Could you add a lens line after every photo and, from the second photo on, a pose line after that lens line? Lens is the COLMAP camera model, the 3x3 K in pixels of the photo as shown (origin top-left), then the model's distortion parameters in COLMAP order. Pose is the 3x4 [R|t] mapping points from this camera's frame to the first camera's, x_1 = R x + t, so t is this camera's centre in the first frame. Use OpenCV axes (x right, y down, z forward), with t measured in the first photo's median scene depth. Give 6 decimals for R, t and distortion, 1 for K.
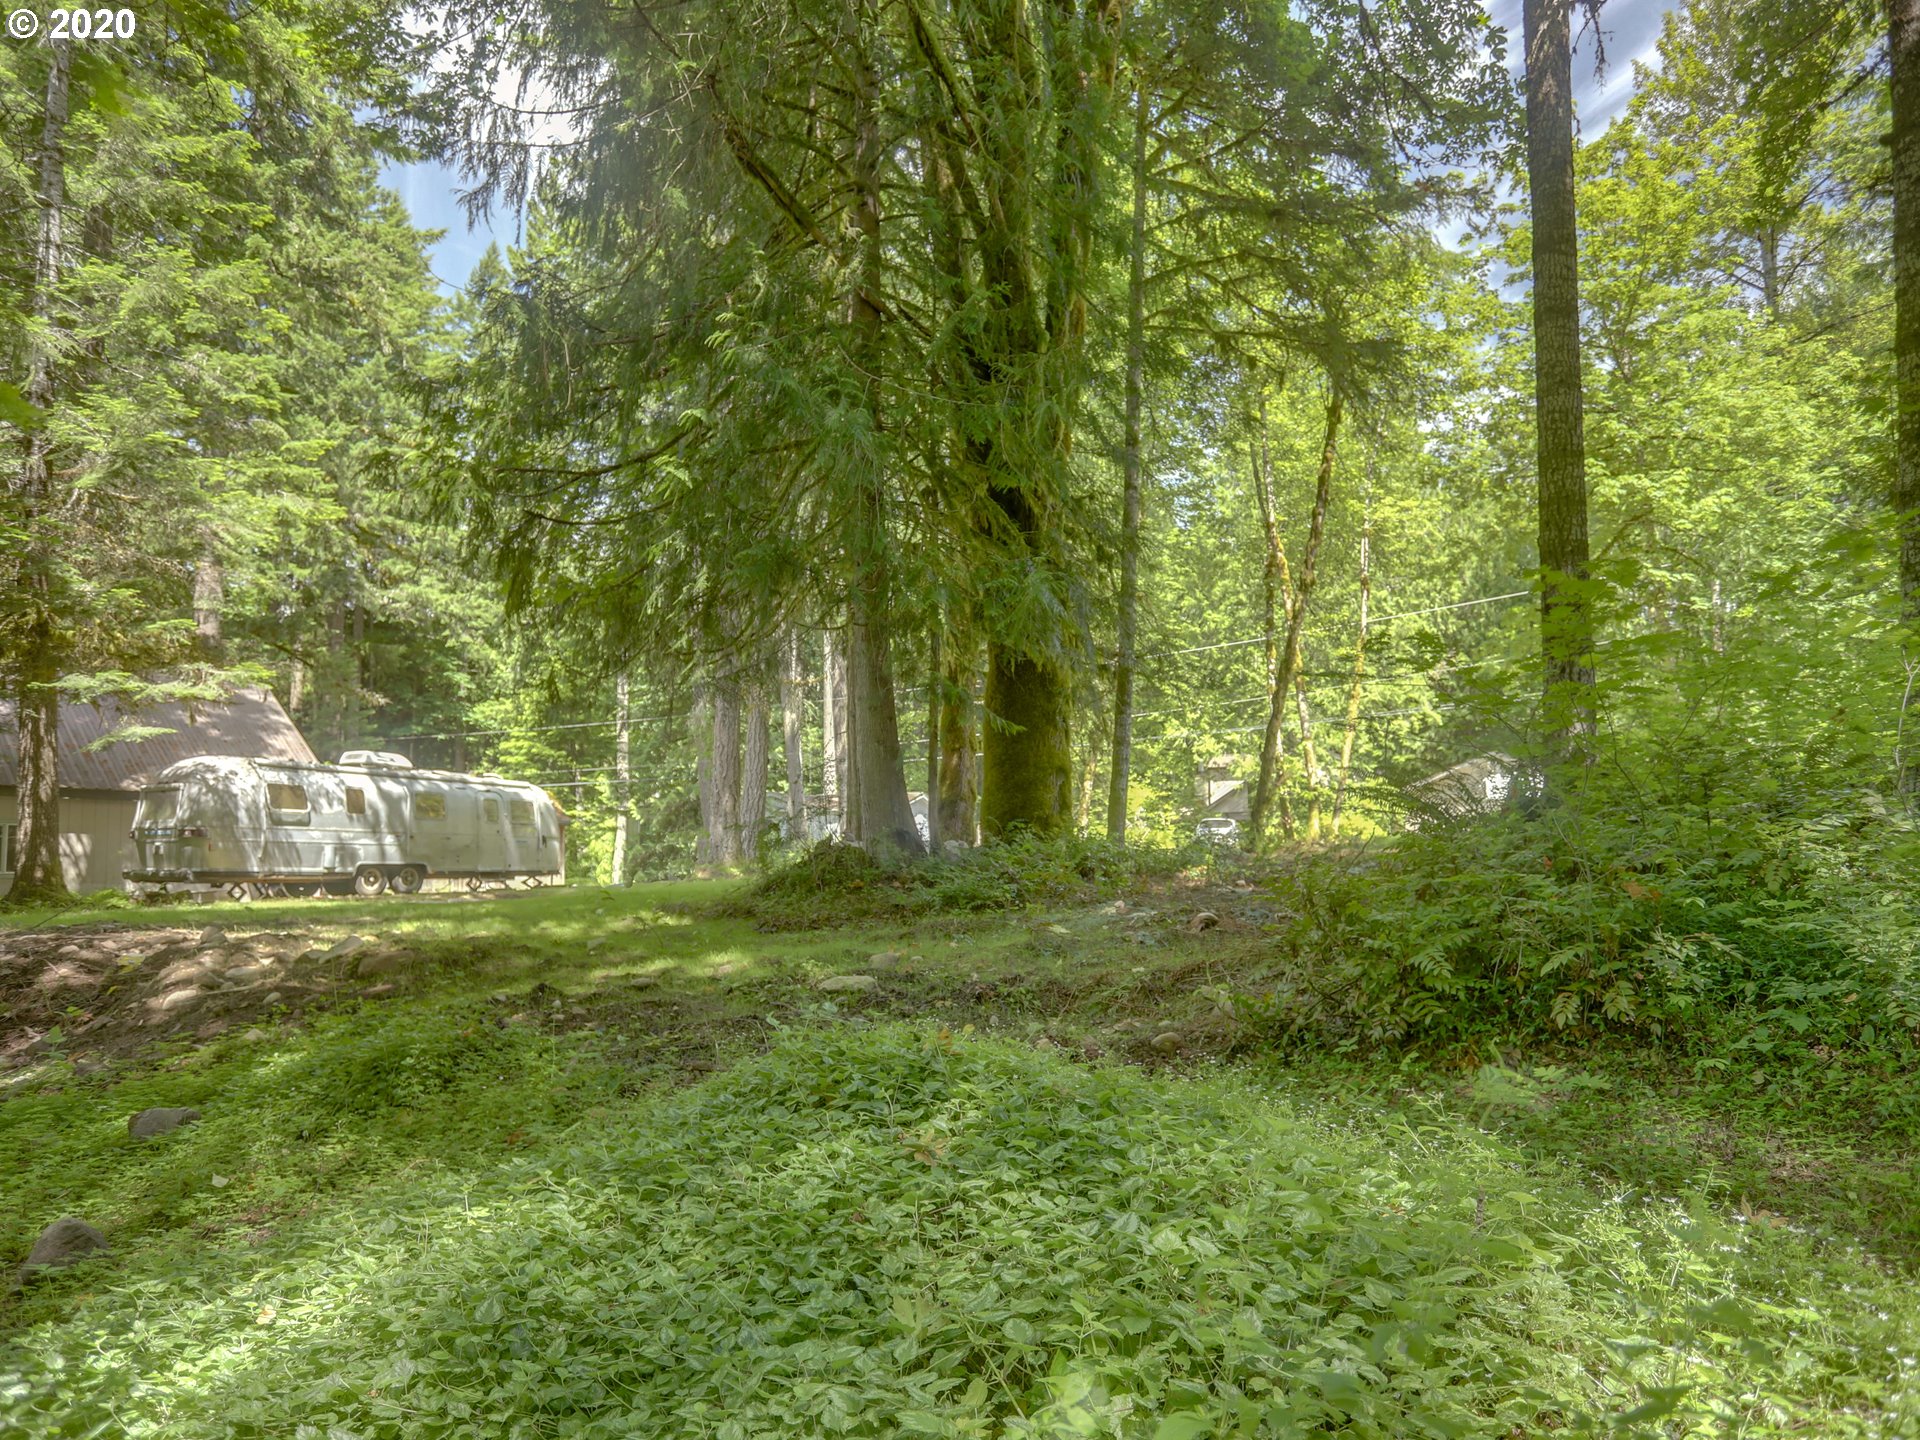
lens RADIAL K [[1080.7, 0, 962.0], [0, 1080.7, 762.5], [0, 0, 1]] dist [-0.085979, 0.037892]
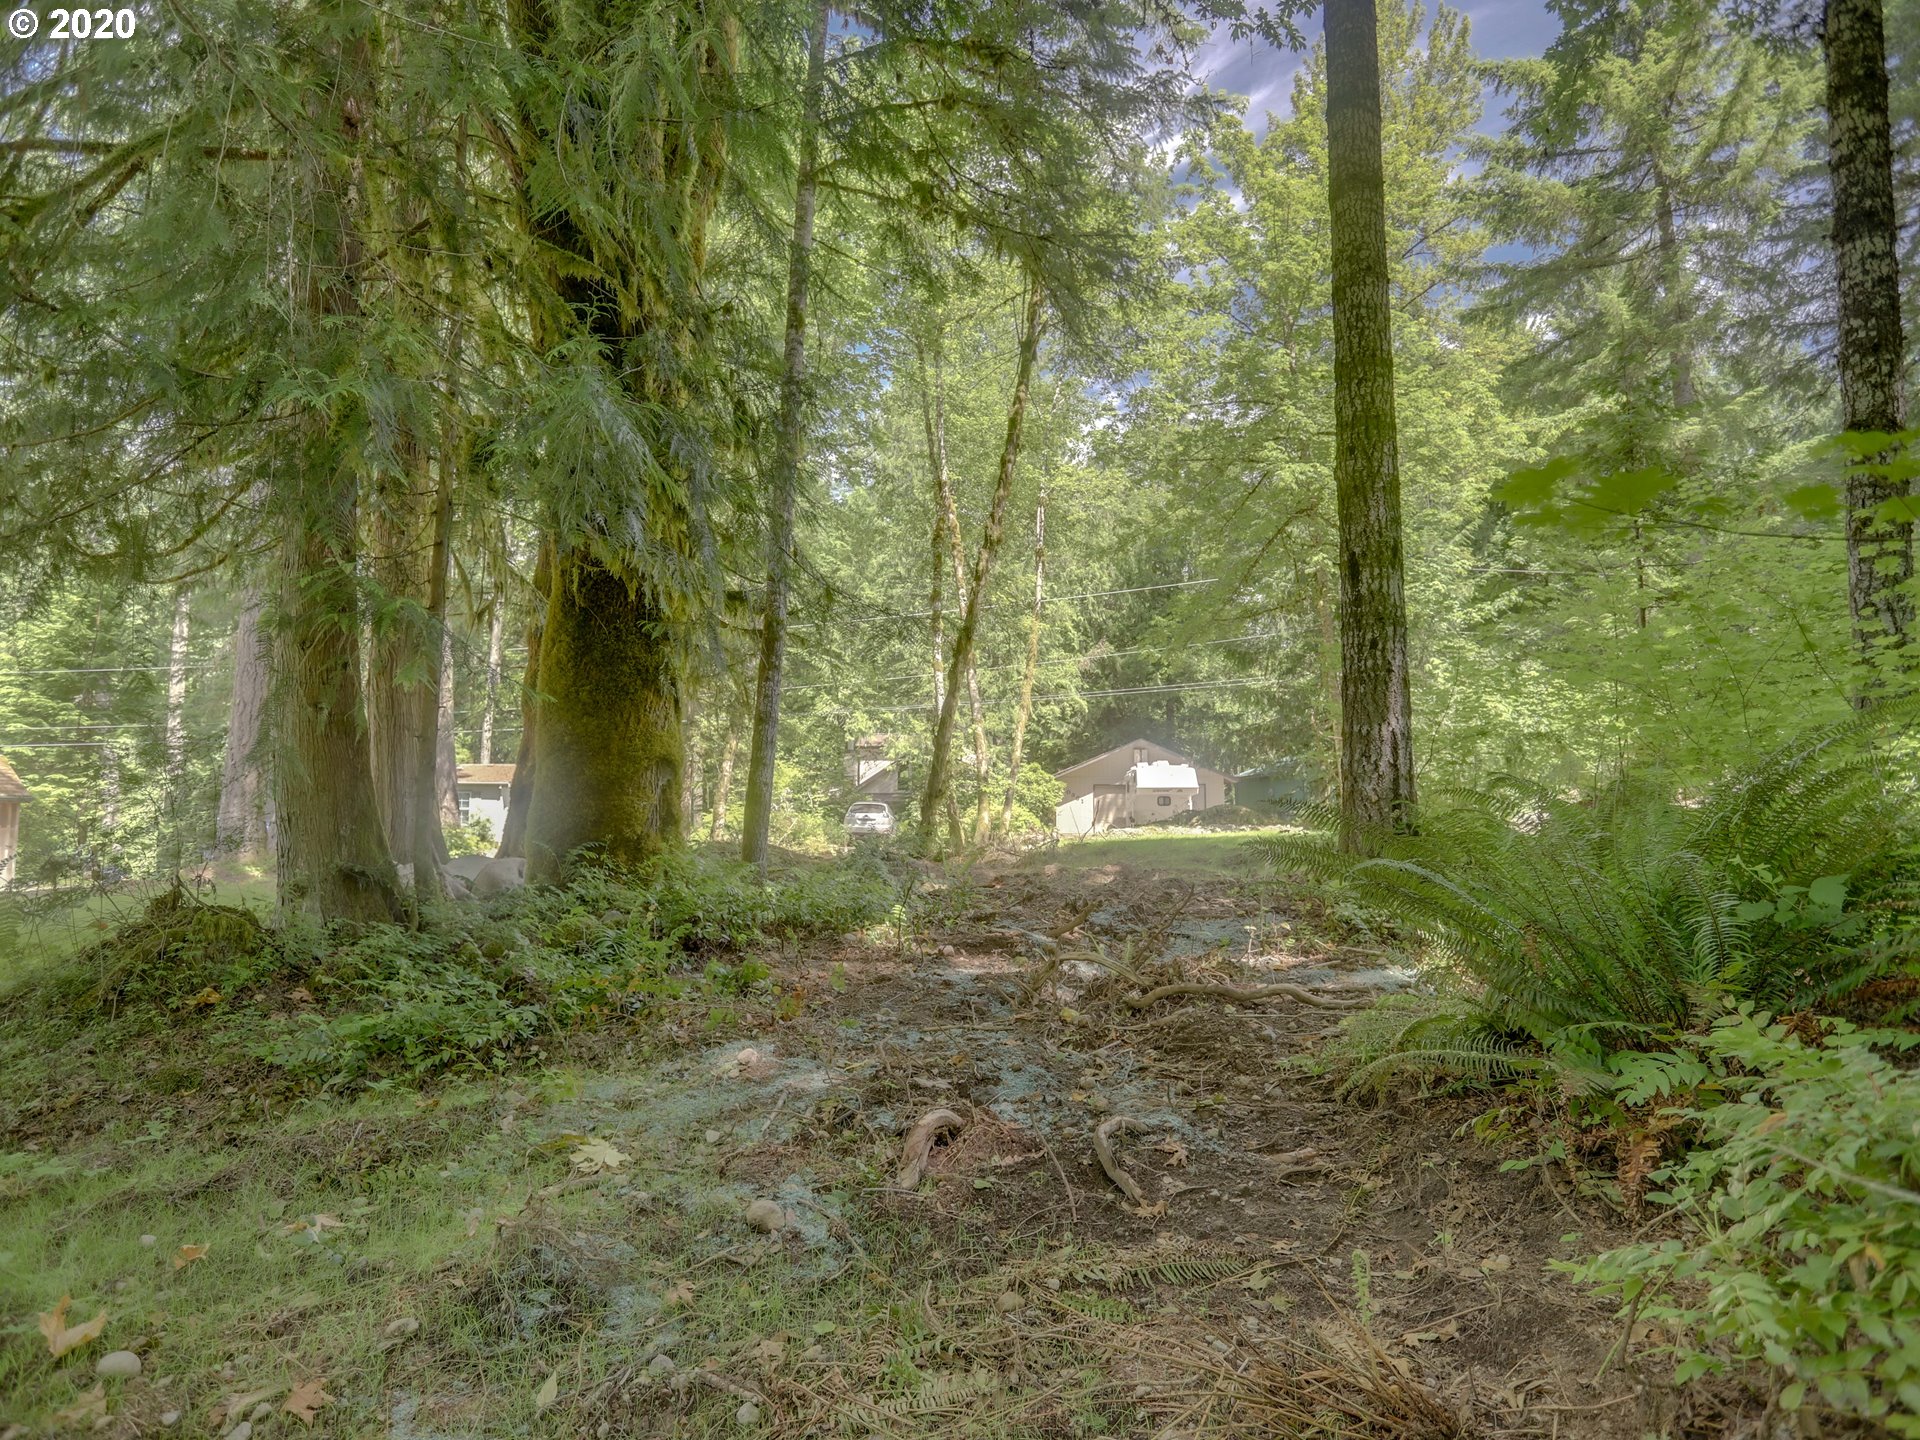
lens RADIAL K [[1080.7, 0, 962.0], [0, 1080.7, 762.5], [0, 0, 1]] dist [-0.085979, 0.037892]
pose [[0.947414, 0.024753, 0.319052, 0.016983], [-0.032248, 0.999314, 0.018230, -0.002588], [-0.318382, -0.027560, 0.947562, 0.108480]]
